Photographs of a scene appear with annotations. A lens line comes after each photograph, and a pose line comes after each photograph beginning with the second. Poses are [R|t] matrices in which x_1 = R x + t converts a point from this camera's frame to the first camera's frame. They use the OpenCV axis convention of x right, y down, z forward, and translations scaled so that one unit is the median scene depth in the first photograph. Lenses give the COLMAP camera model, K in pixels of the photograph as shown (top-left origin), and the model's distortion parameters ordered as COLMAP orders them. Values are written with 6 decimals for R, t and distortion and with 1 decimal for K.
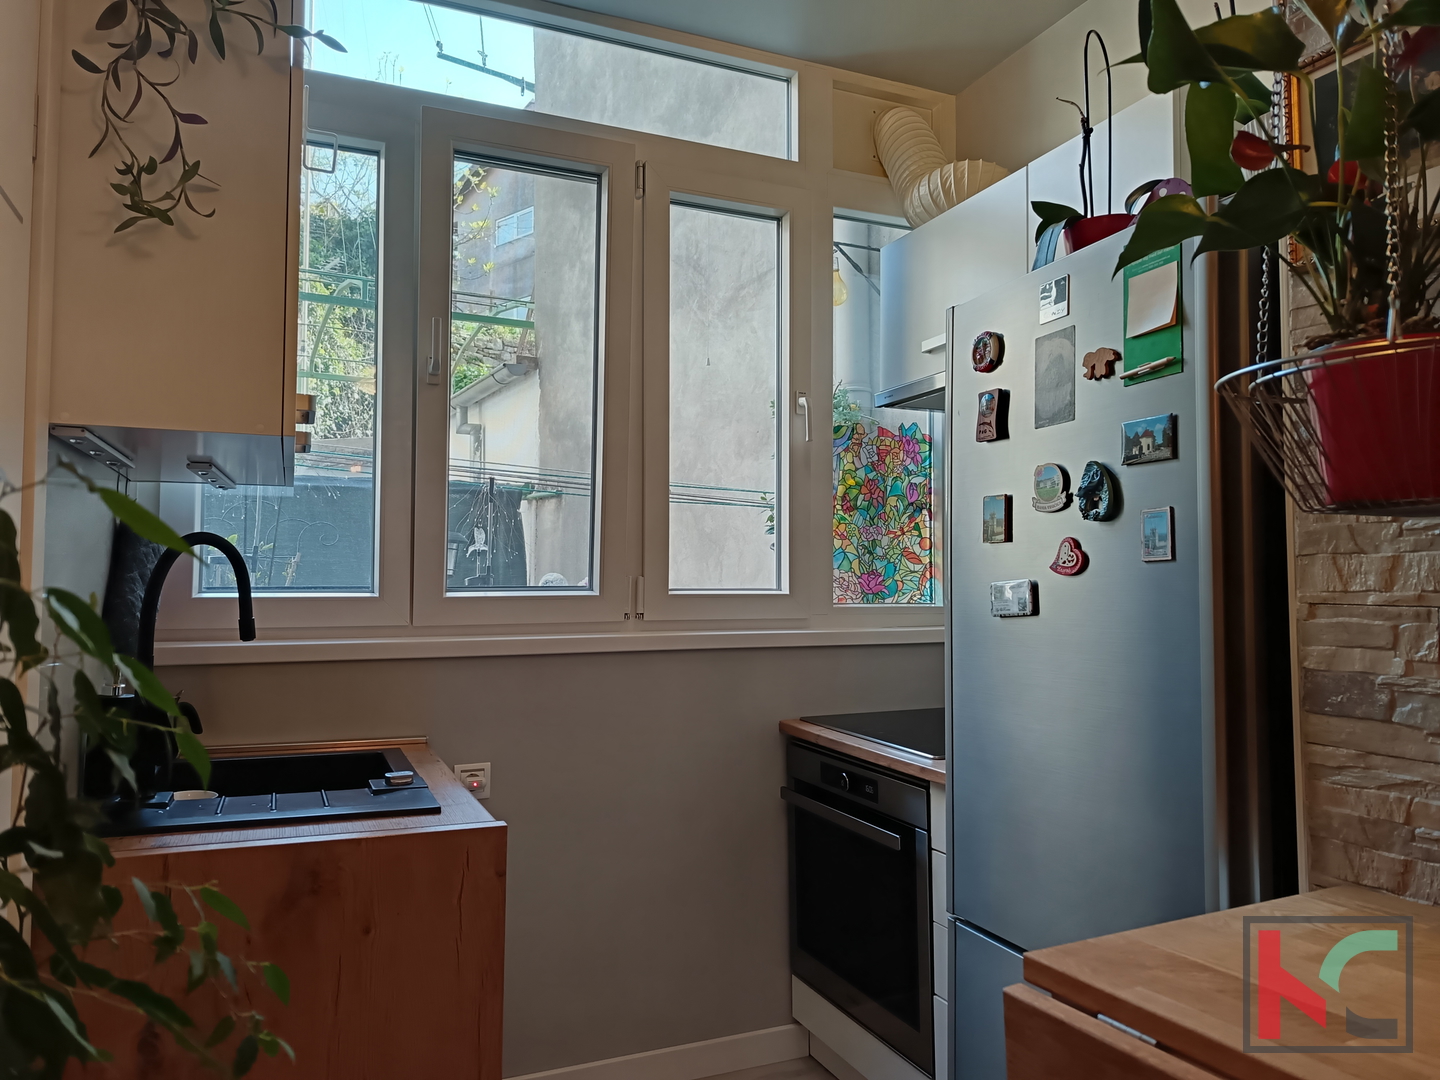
lens RADIAL K [[1015.6, 0, 718.3], [0, 1015.6, 516.7], [0, 0, 1]] dist [0.001931, 0.000774]
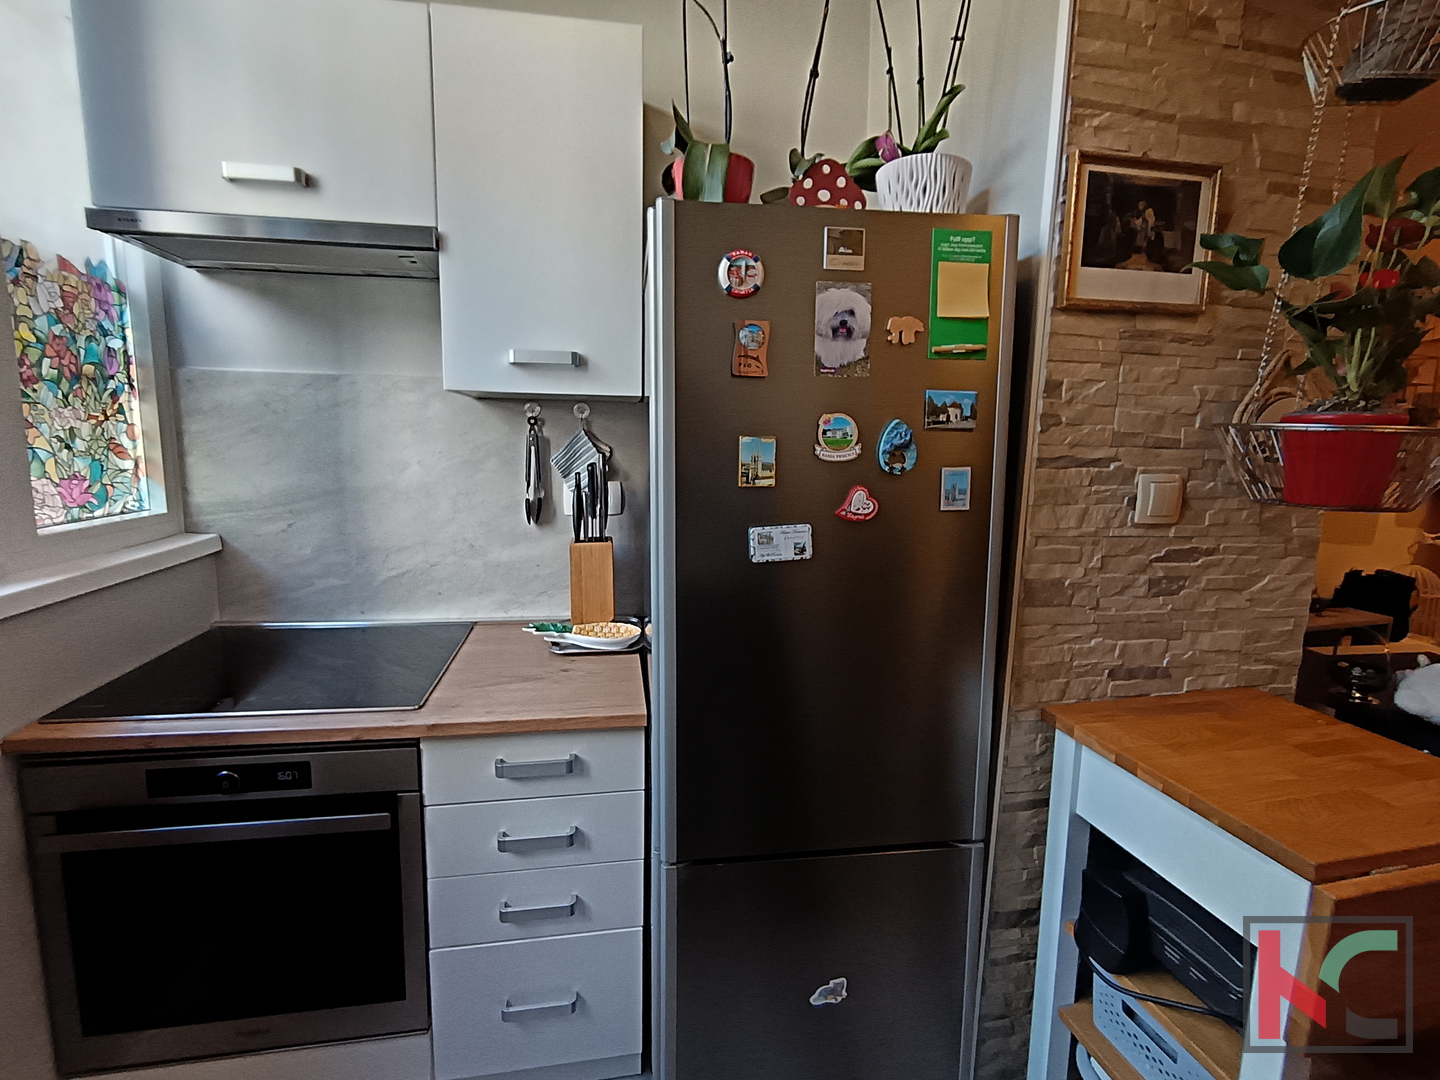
lens RADIAL K [[686.7, 0, 714.4], [0, 686.7, 530.4], [0, 0, 1]] dist [-0.000770, 0.000690]
pose [[0.239292, -0.130572, 0.962128, -0.197380], [-0.082753, 0.984568, 0.154199, -0.016371], [-0.967415, -0.116517, 0.224794, 0.472407]]
